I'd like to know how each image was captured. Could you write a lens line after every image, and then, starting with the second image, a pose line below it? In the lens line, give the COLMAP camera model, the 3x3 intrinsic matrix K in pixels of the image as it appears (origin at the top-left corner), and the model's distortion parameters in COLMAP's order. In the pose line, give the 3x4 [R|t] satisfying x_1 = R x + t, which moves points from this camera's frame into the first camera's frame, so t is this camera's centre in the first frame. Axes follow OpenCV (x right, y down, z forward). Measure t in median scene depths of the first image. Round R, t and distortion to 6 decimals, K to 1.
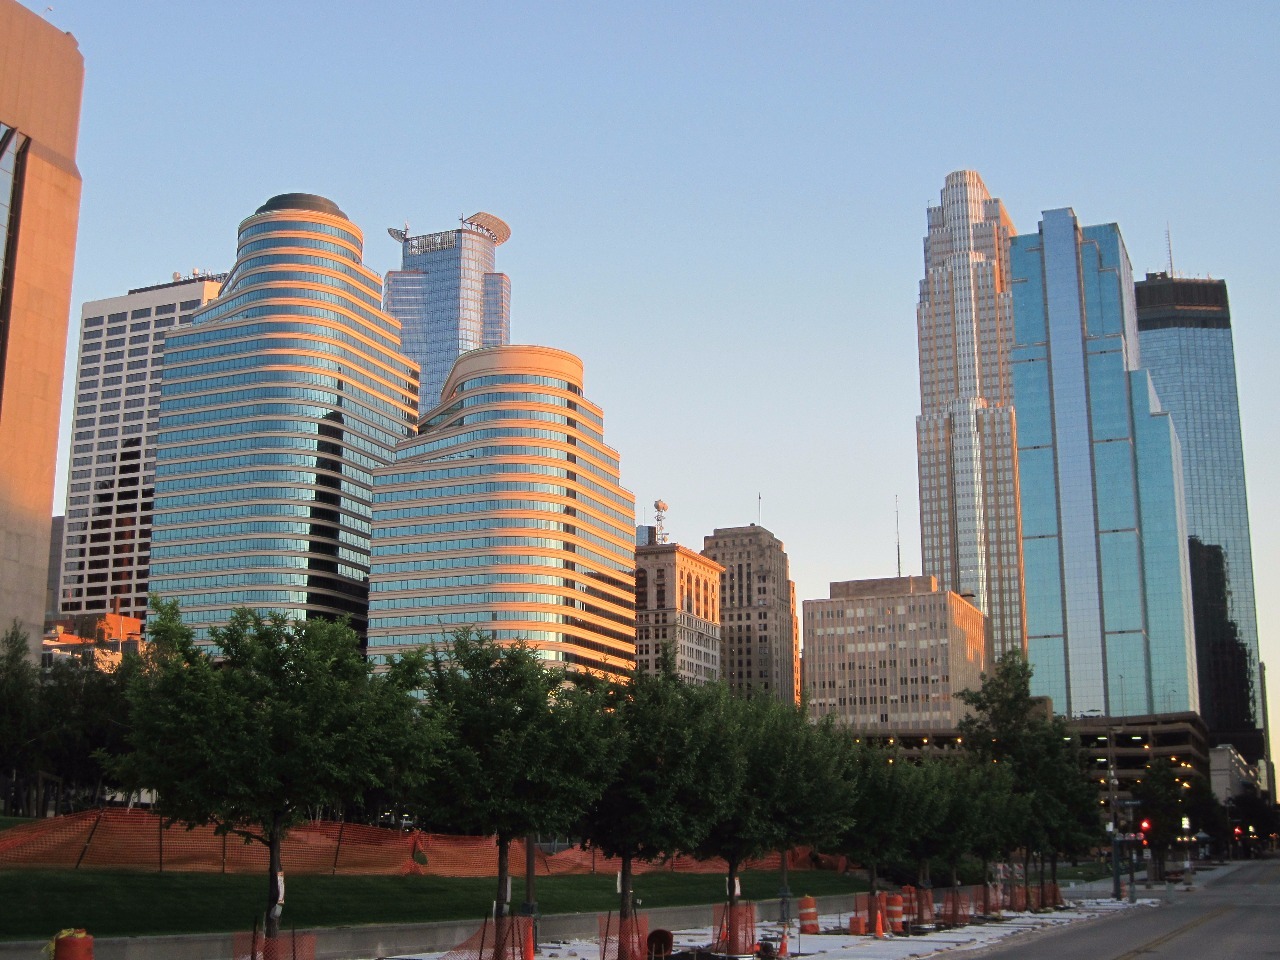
lens RADIAL K [[1625.2, 0, 639.3], [0, 1625.2, 481.3], [0, 0, 1]] dist [-0.172168, 0.000000]
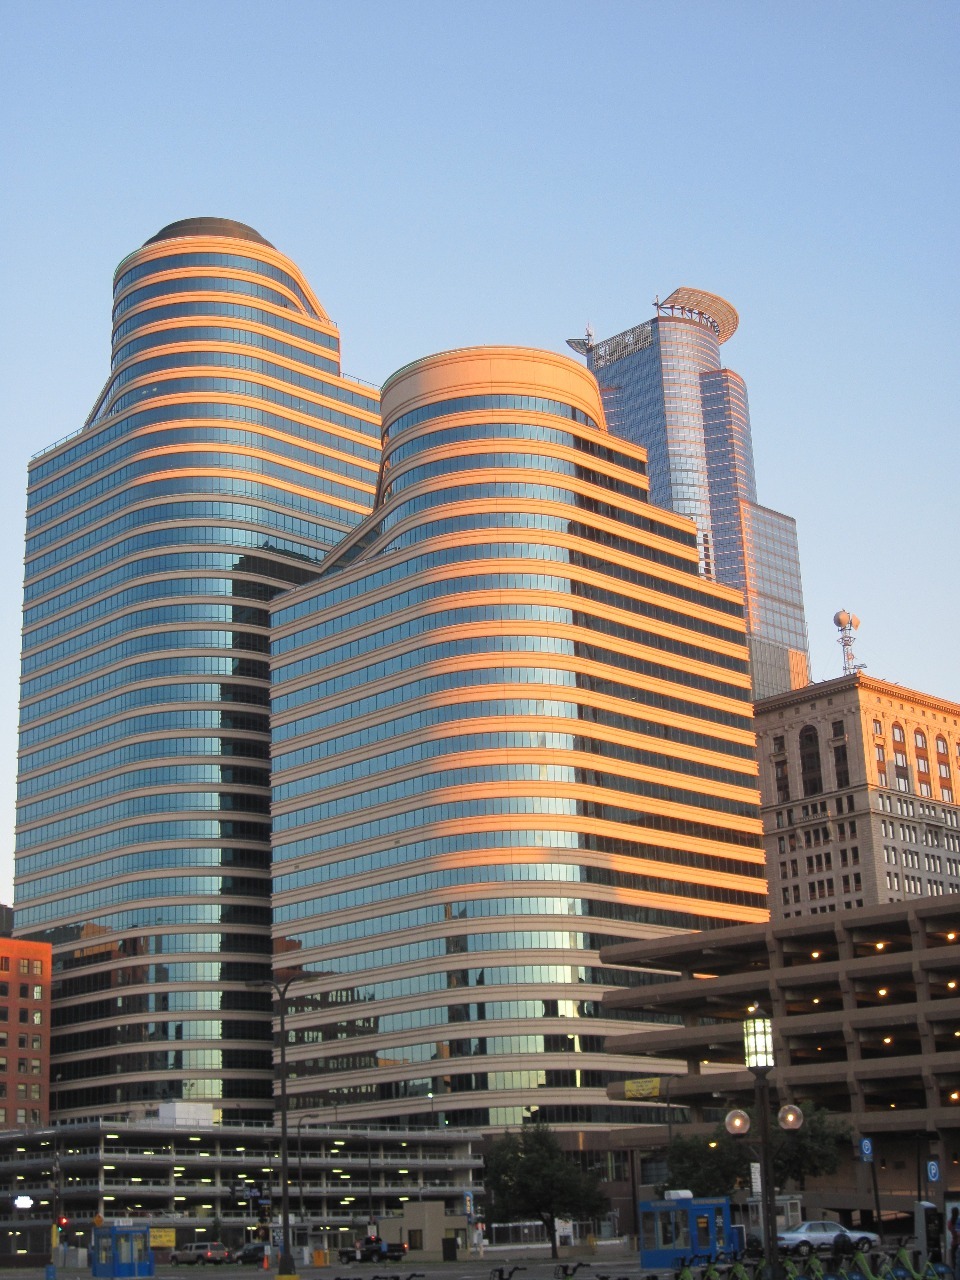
lens RADIAL K [[1934.7, 0, 479.4], [0, 1934.7, 639.3], [0, 0, 1]] dist [-0.141655, 0.000000]
pose [[0.923095, -0.146264, -0.355672, 0.138642], [0.122053, 0.988461, -0.089715, 0.068651], [0.364689, 0.039404, 0.930295, 0.298936]]
